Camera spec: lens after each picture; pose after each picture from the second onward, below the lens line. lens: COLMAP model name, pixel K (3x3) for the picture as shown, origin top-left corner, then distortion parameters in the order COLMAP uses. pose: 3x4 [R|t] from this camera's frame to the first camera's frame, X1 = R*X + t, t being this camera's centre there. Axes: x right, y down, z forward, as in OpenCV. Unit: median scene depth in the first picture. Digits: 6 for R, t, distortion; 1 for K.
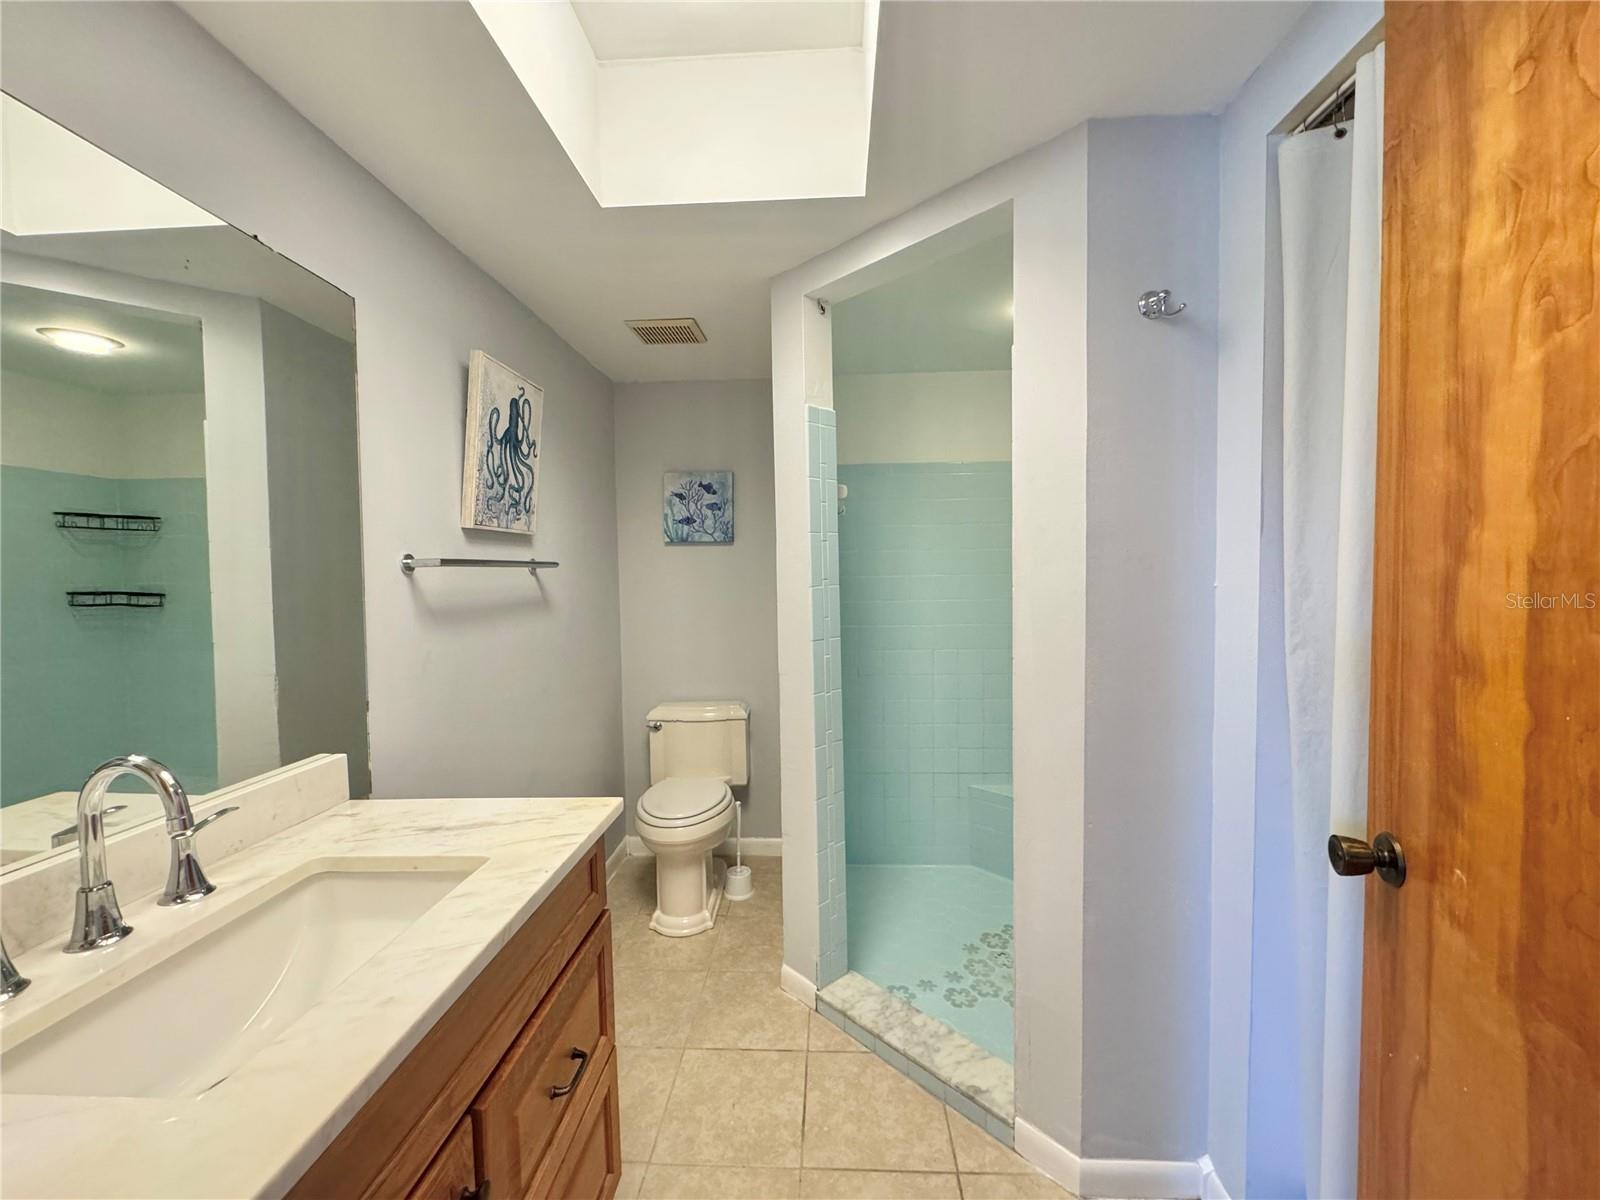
lens RADIAL K [[636.4, 0, 802.2], [0, 636.4, 600.4], [0, 0, 1]] dist [-0.002636, 0.000287]
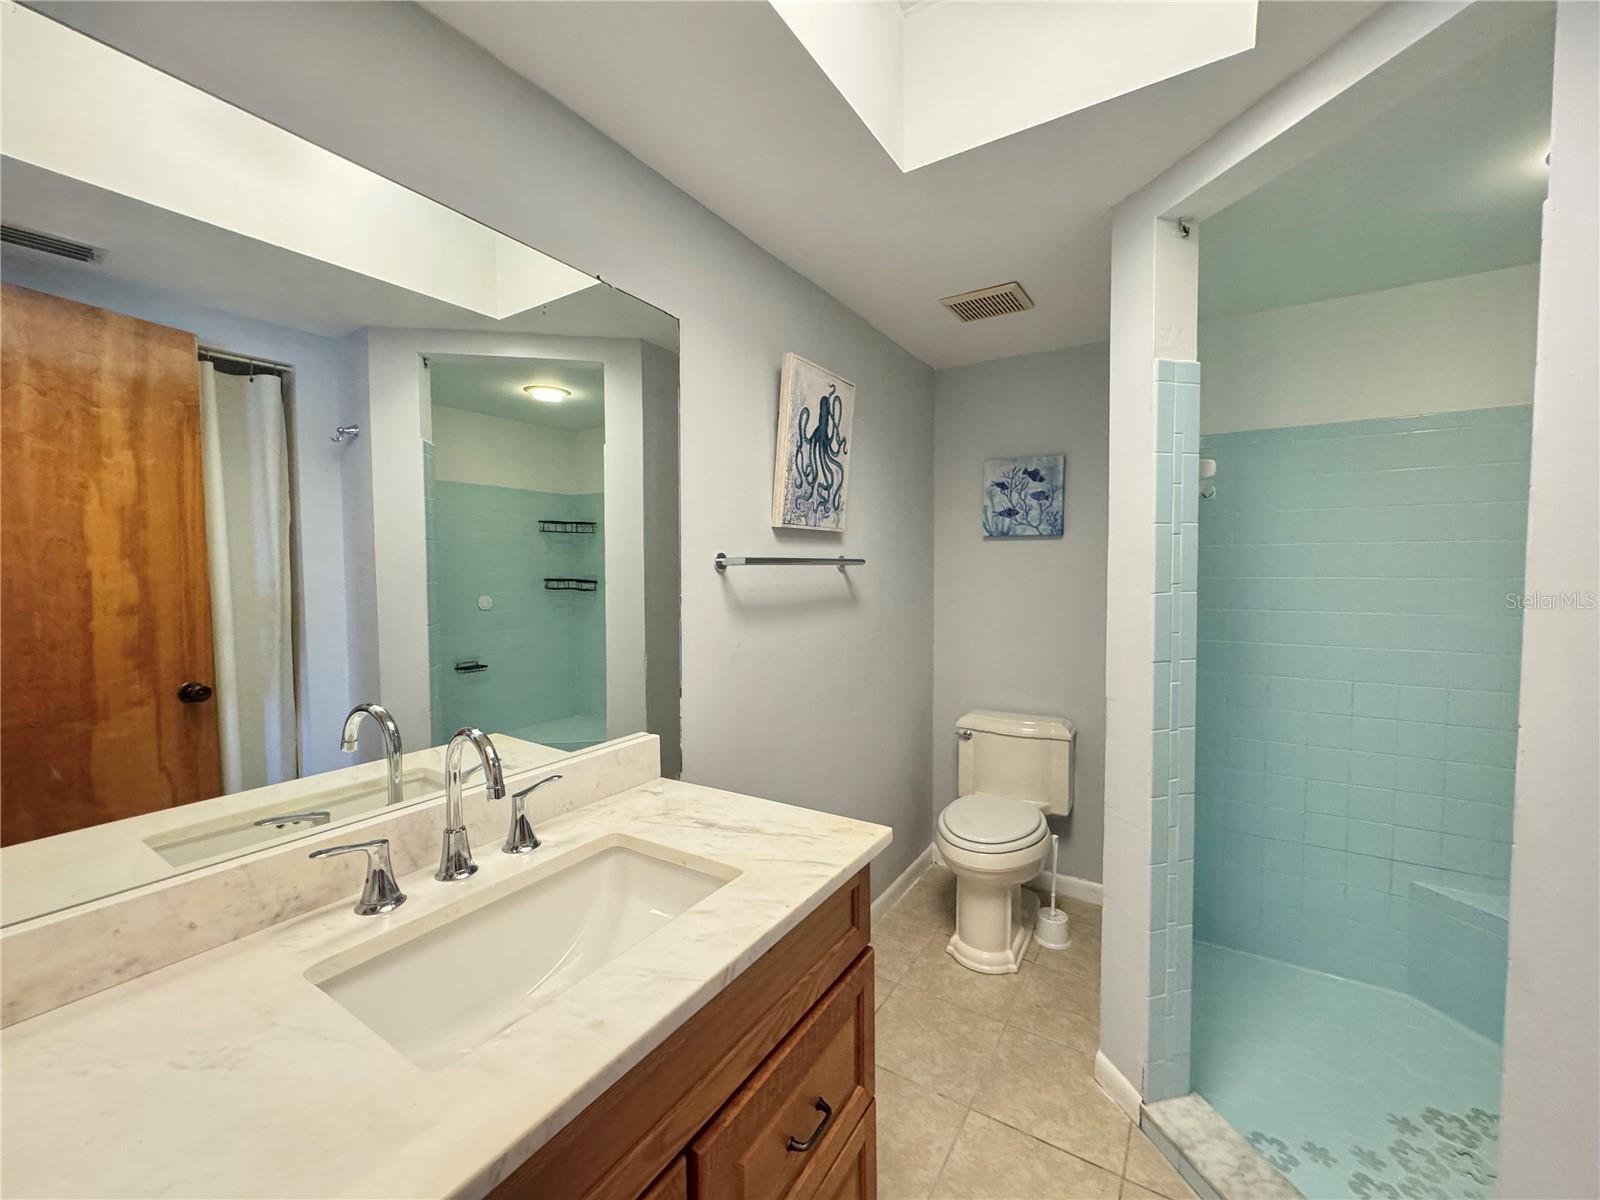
lens RADIAL K [[638.3, 0, 804.7], [0, 638.3, 600.1], [0, 0, 1]] dist [-0.001530, 0.000475]
pose [[0.870331, 0.035482, -0.491187, 0.025304], [-0.030121, 0.999369, 0.018820, -0.014038], [0.491545, -0.001584, 0.870851, 0.102683]]
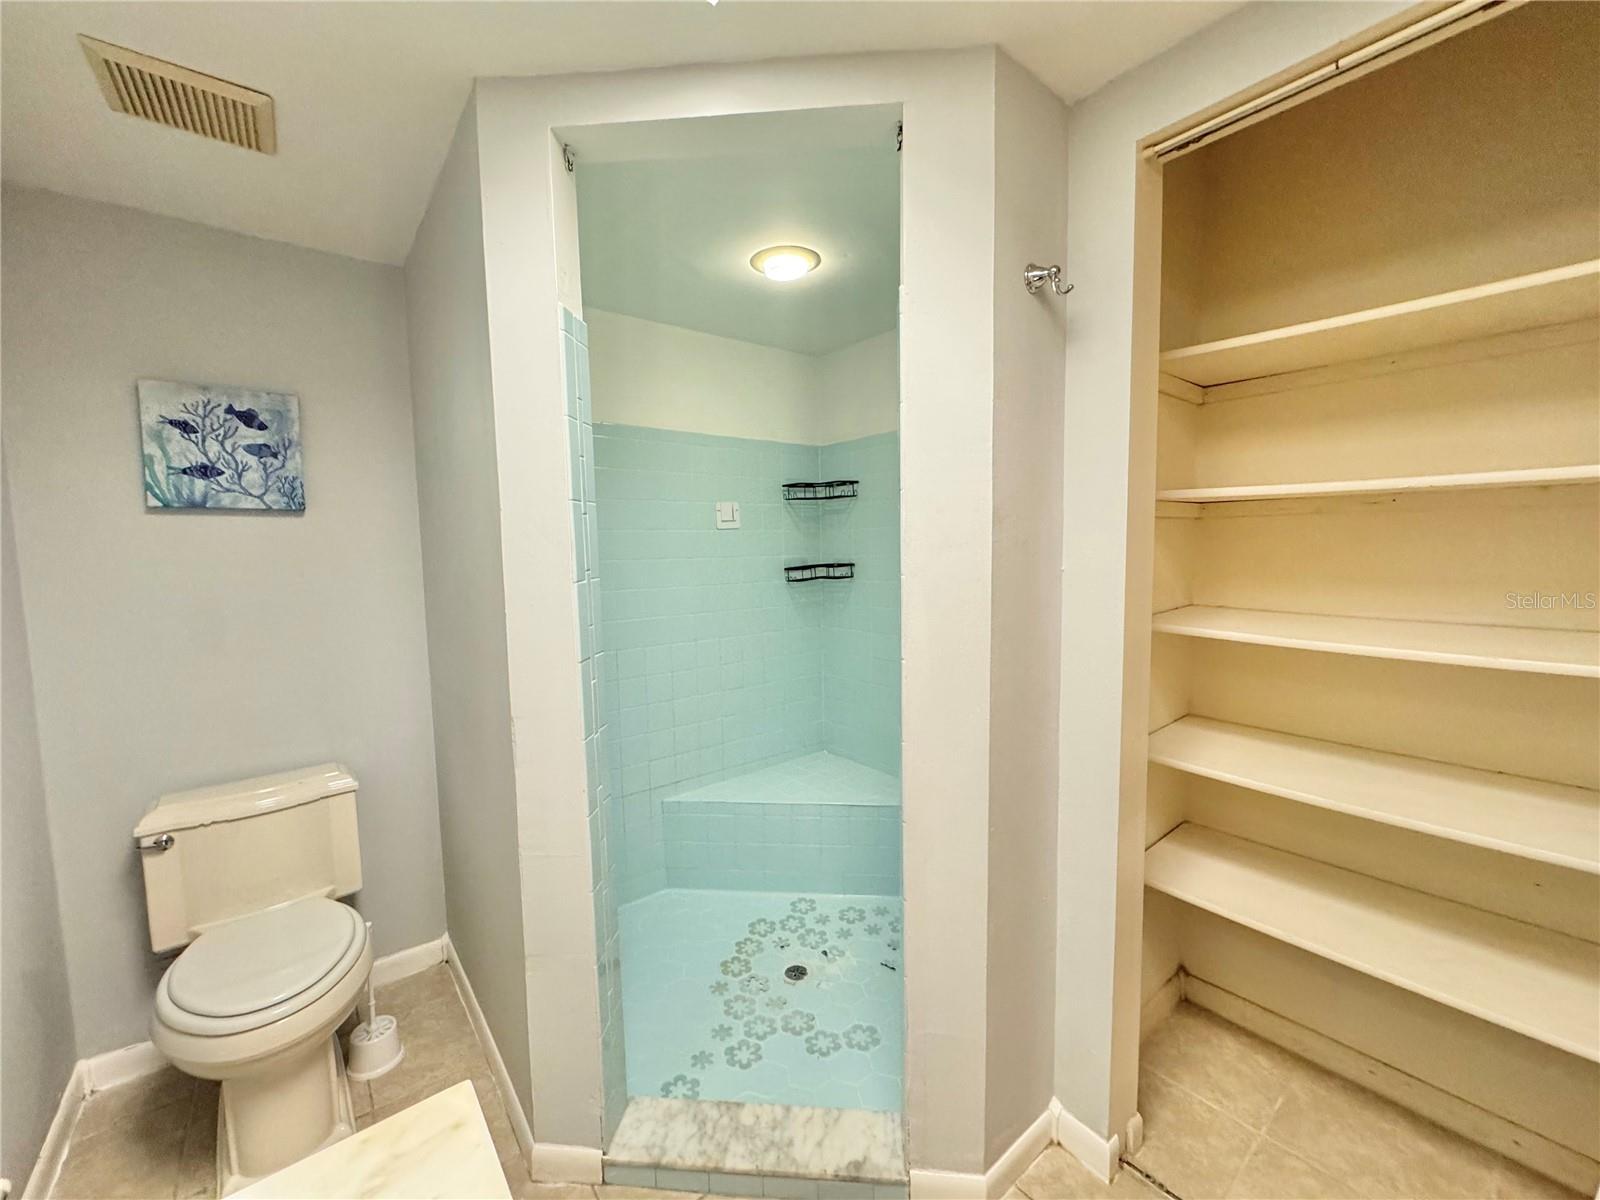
lens RADIAL K [[636.4, 0, 802.2], [0, 636.4, 600.4], [0, 0, 1]] dist [-0.002636, 0.000287]
pose [[0.748639, -0.052789, 0.660873, -0.243313], [0.035934, 0.998591, 0.039058, -0.018721], [-0.662003, -0.005493, 0.749481, 0.330825]]
